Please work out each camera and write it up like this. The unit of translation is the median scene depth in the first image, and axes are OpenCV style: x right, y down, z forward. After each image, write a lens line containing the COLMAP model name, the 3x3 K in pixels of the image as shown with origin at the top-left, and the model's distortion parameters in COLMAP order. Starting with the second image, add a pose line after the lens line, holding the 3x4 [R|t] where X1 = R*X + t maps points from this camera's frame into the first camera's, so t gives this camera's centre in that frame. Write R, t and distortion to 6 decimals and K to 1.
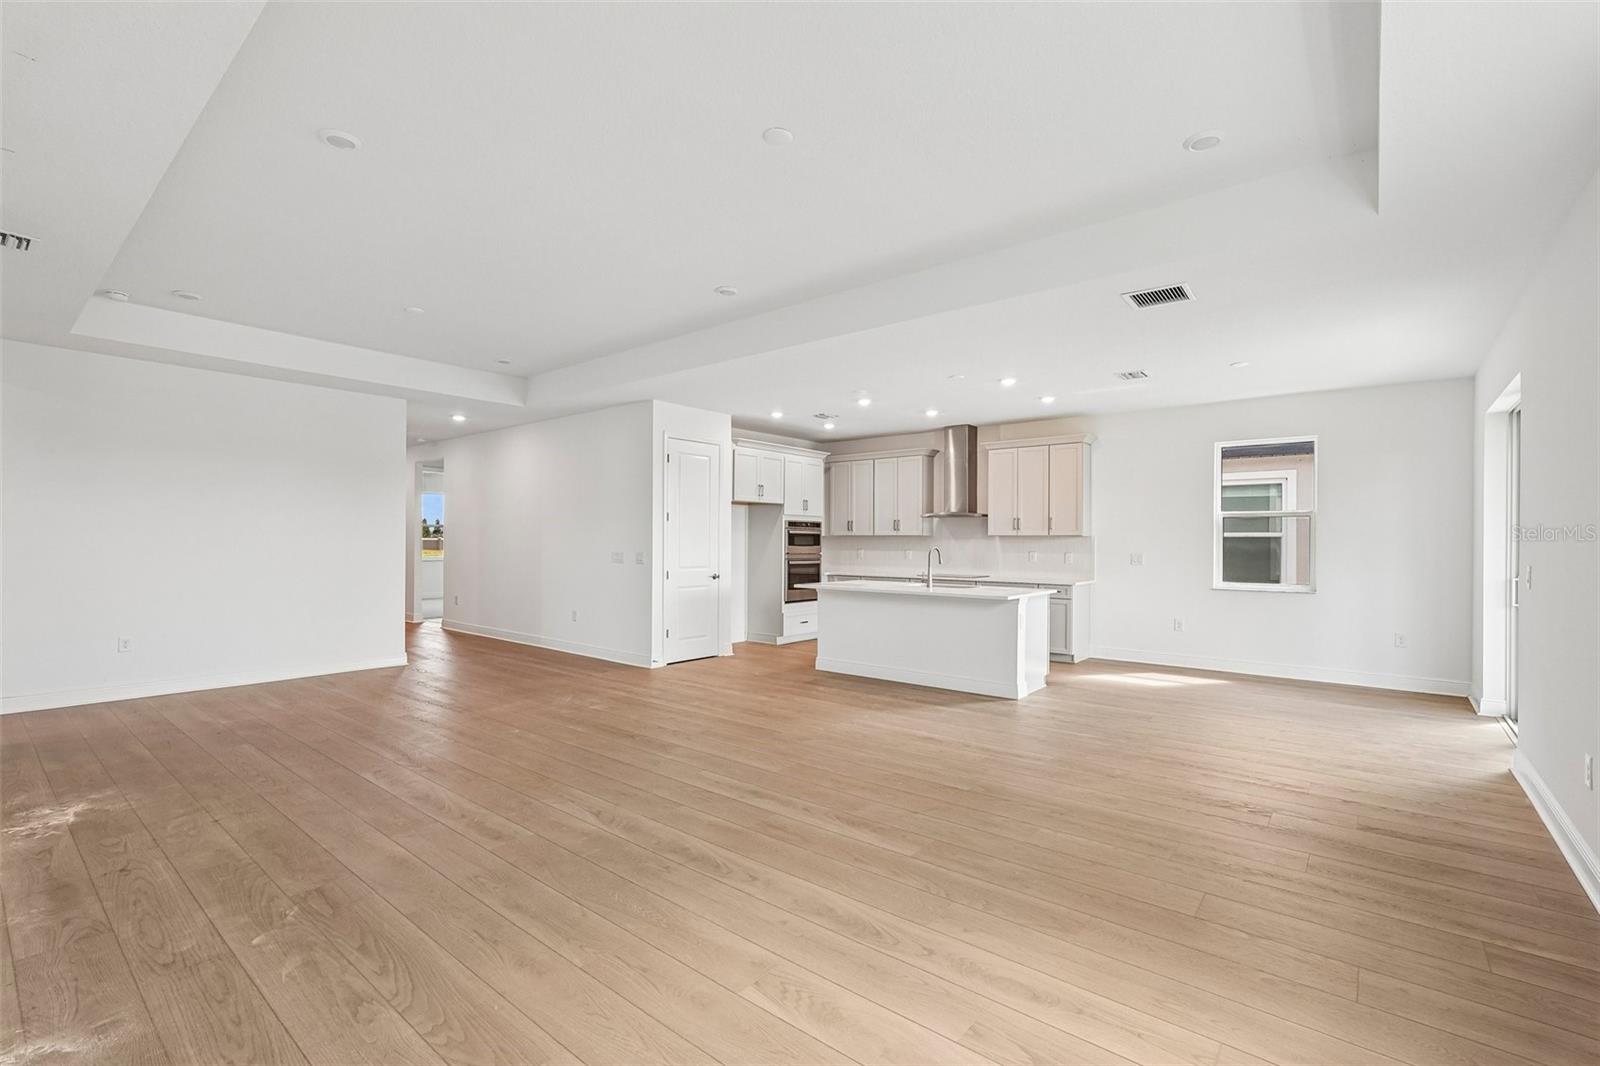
lens RADIAL K [[709.5, 0, 804.4], [0, 709.5, 538.9], [0, 0, 1]] dist [-0.013454, 0.006879]
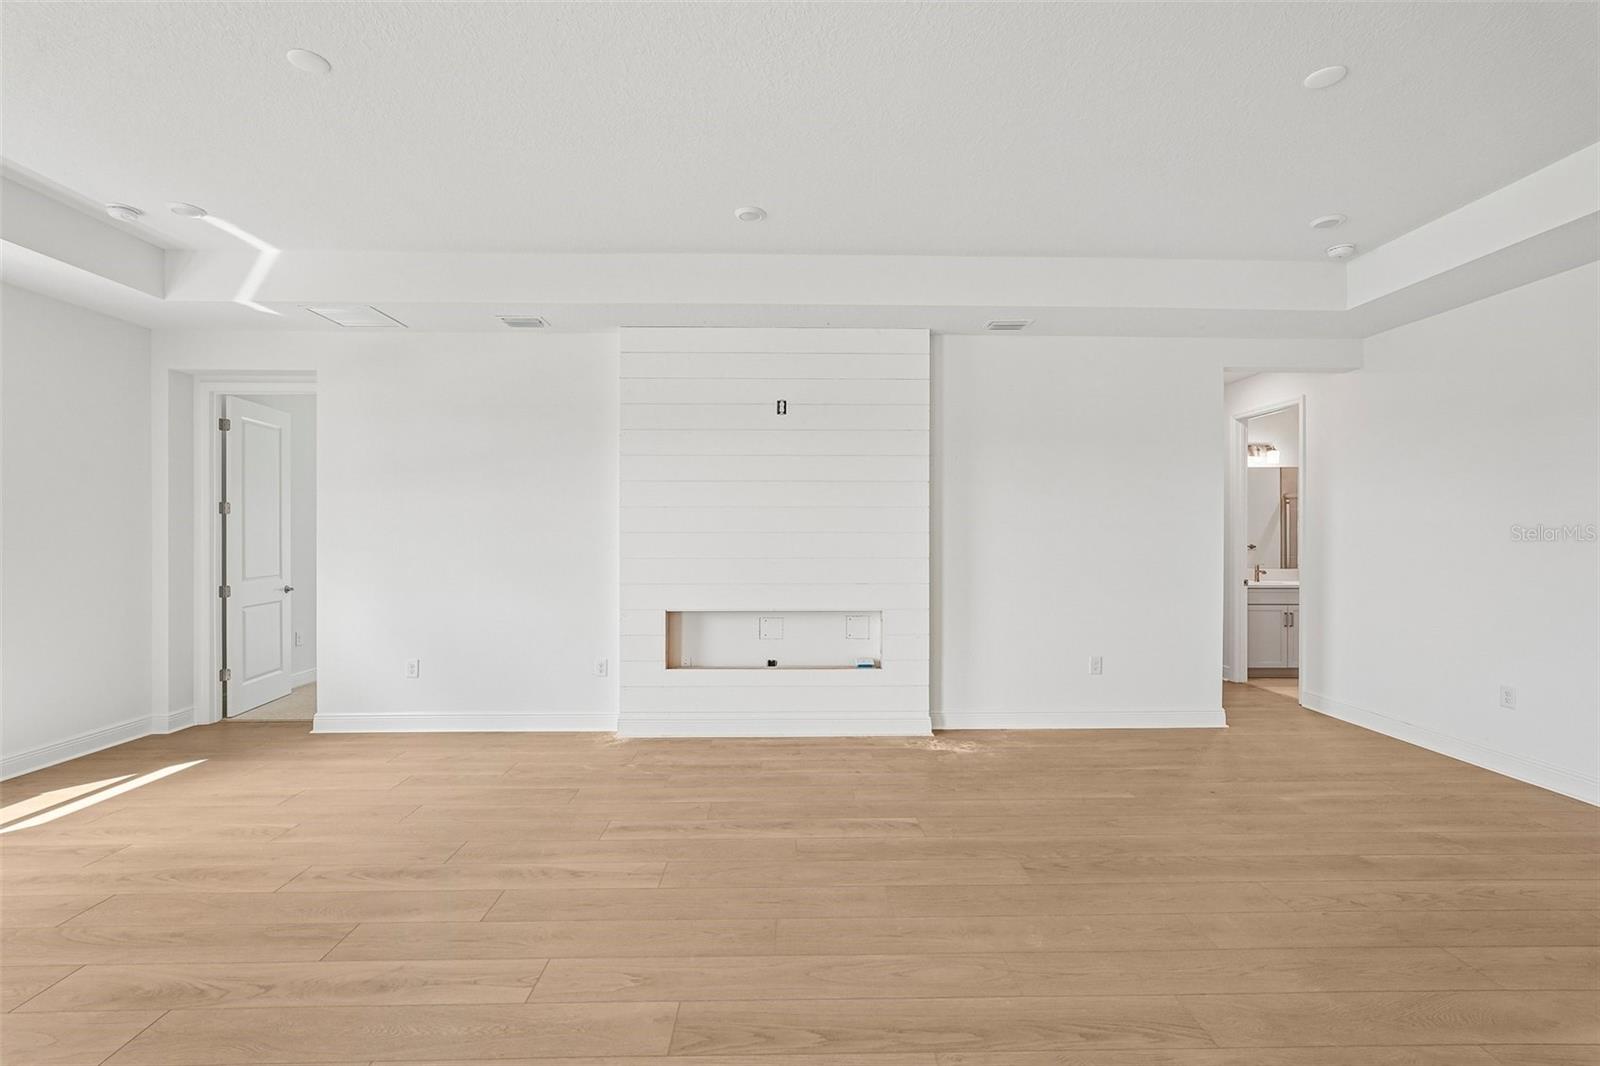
lens RADIAL K [[709.5, 0, 813.6], [0, 709.5, 538.0], [0, 0, 1]] dist [-0.013454, 0.006879]
pose [[-0.756541, -0.002419, -0.653942, 0.019172], [-0.002413, 0.999997, -0.000908, -0.005788], [0.653942, 0.000891, -0.756544, 0.760710]]
